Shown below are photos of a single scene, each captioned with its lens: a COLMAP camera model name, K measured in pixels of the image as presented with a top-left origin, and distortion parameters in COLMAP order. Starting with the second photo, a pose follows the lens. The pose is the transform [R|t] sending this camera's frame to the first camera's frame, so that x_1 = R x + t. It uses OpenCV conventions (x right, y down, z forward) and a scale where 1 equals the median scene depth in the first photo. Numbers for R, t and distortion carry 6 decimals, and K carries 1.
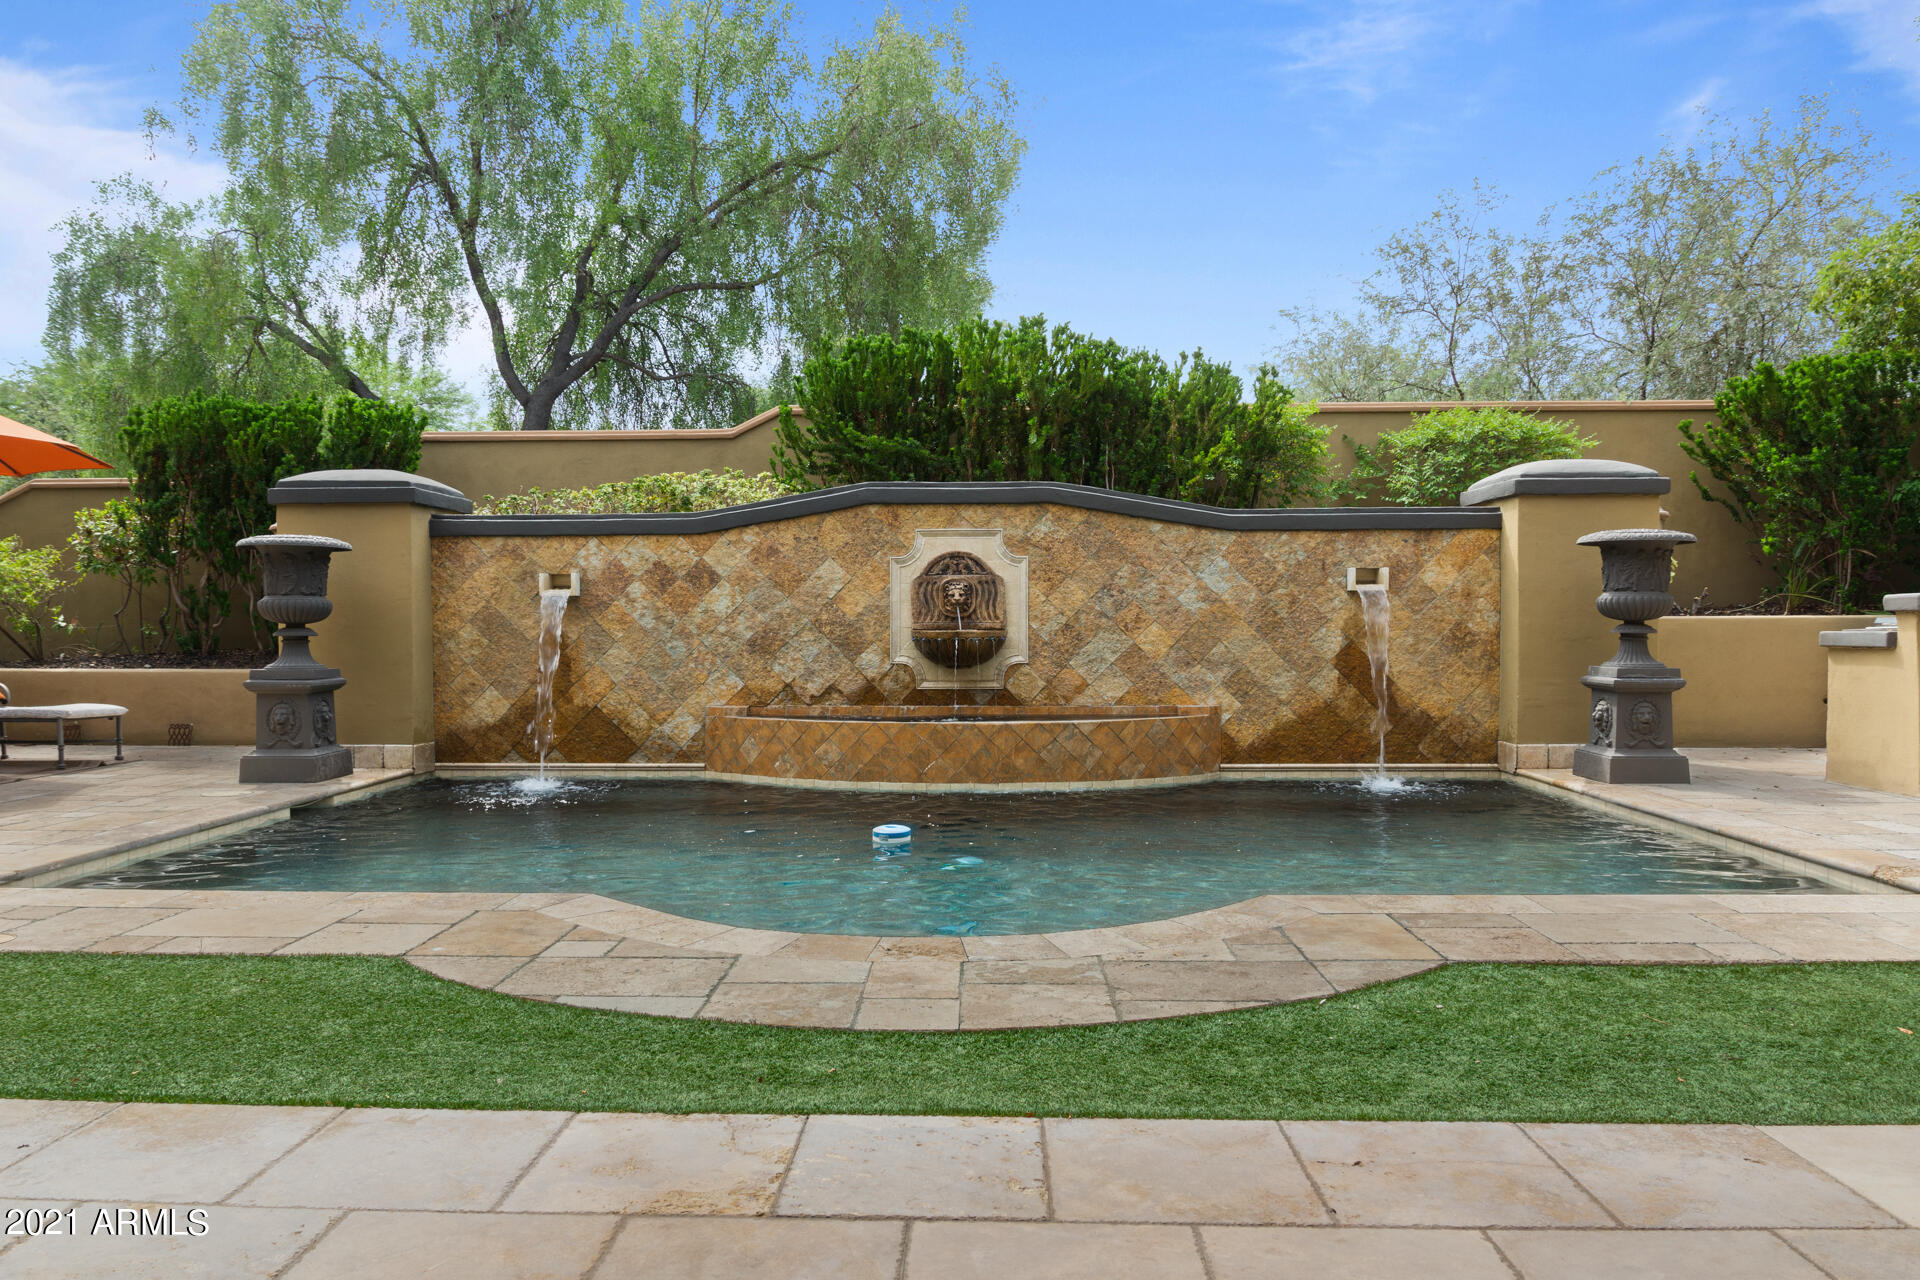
lens RADIAL K [[1304.7, 0, 960.0], [0, 1304.7, 640.0], [0, 0, 1]] dist [-0.003670, -0.000463]
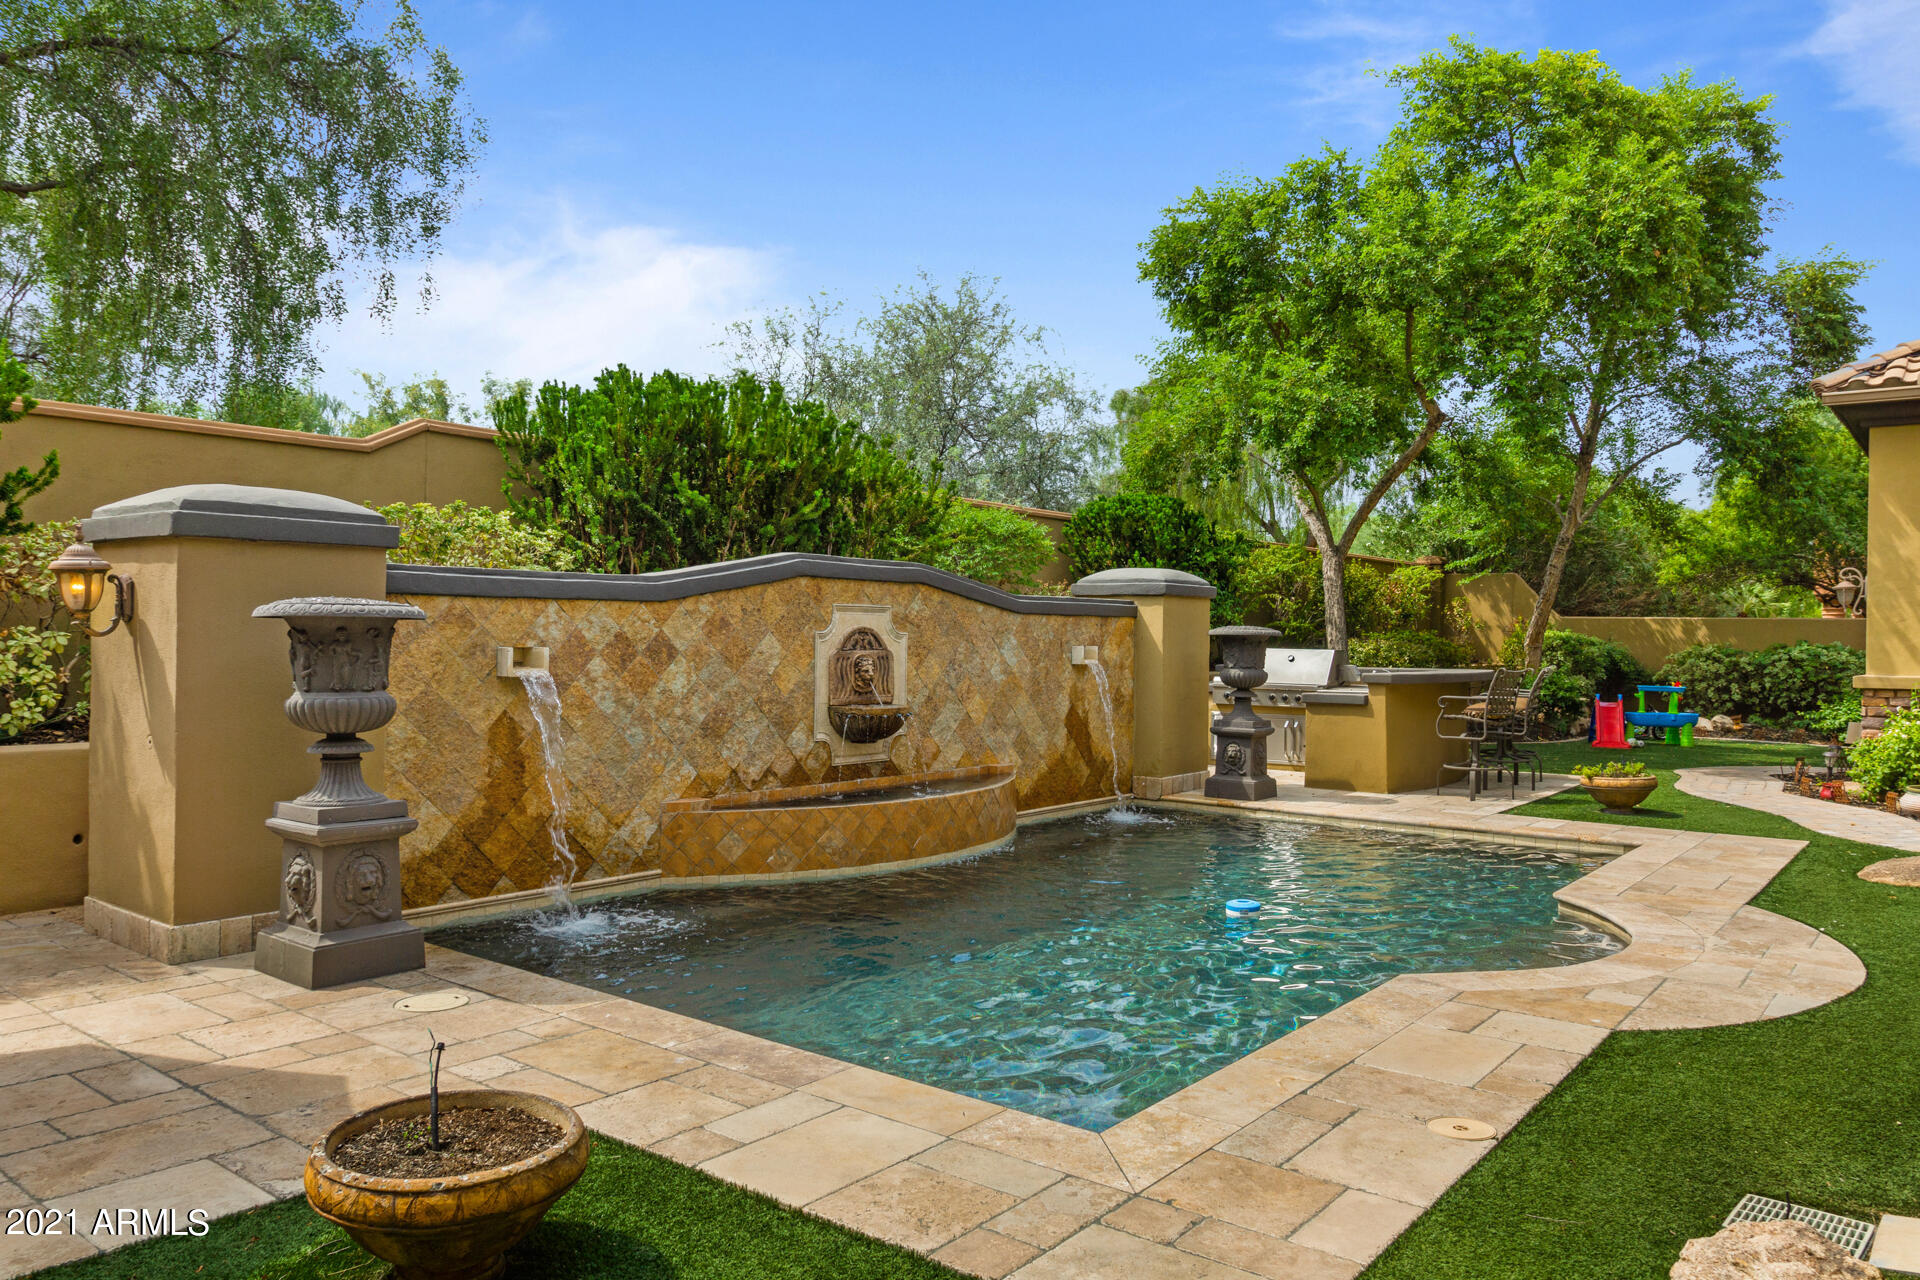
lens RADIAL K [[1340.8, 0, 941.7], [0, 1340.8, 643.1], [0, 0, 1]] dist [0.002781, -0.003464]
pose [[0.604369, 0.006192, 0.796681, -0.788834], [-0.004510, 0.999980, -0.004350, -0.050926], [-0.796692, -0.000964, 0.604385, 0.322605]]
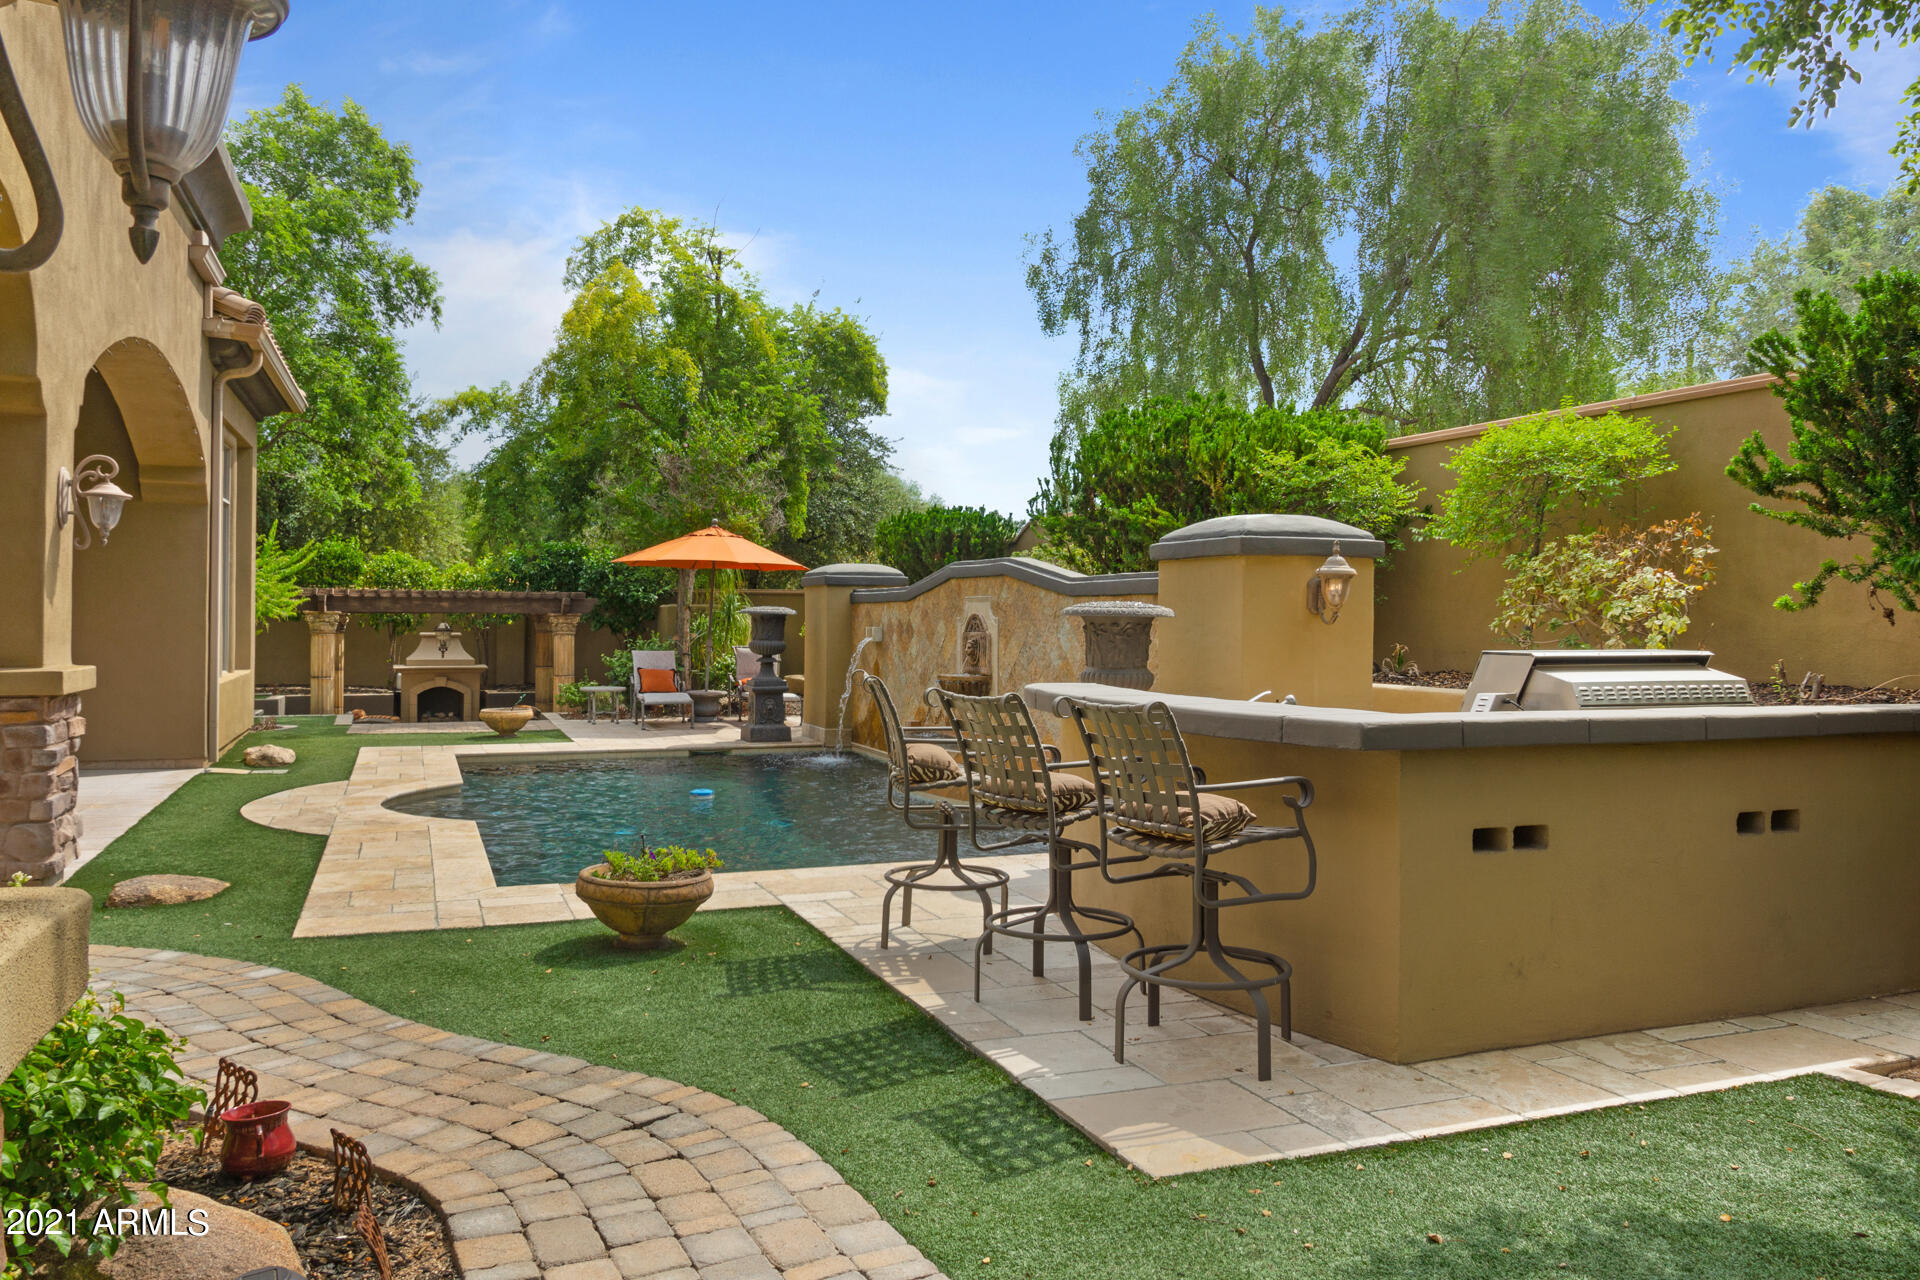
lens RADIAL K [[1396.7, 0, 916.7], [0, 1396.7, 601.4], [0, 0, 1]] dist [-0.040576, -0.001056]
pose [[0.366235, -0.002685, -0.930518, 1.256795], [-0.014518, 0.999858, -0.008600, -0.066690], [0.930409, 0.016659, 0.366144, 0.437720]]
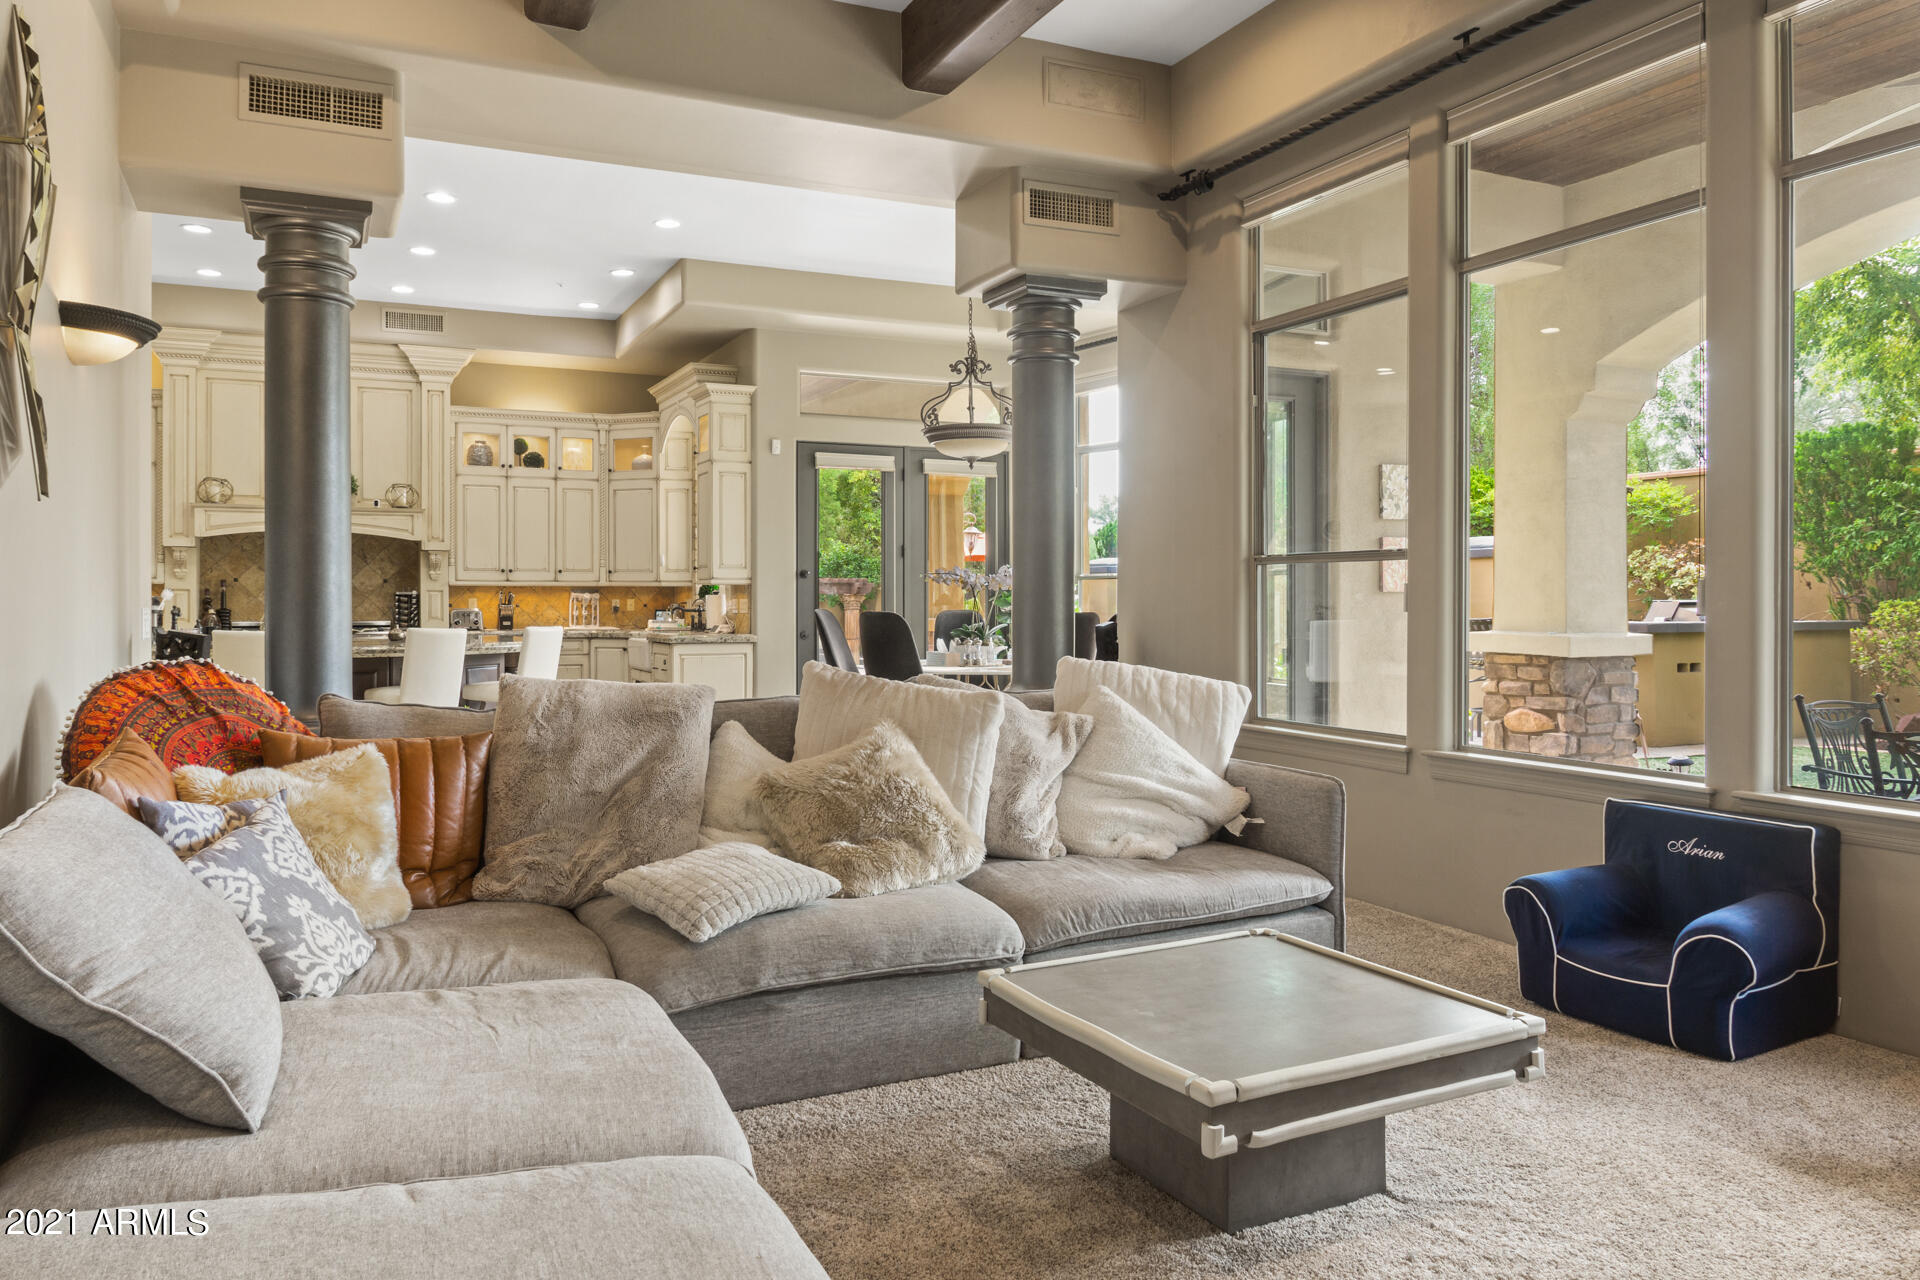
lens RADIAL K [[1358.3, 0, 953.8], [0, 1358.3, 606.8], [0, 0, 1]] dist [-0.003973, -0.003805]
pose [[0.449457, 0.009114, -0.893255, 1.738592], [-0.004359, 0.999958, 0.008010, -0.055331], [0.893291, 0.000294, 0.449478, -0.428301]]
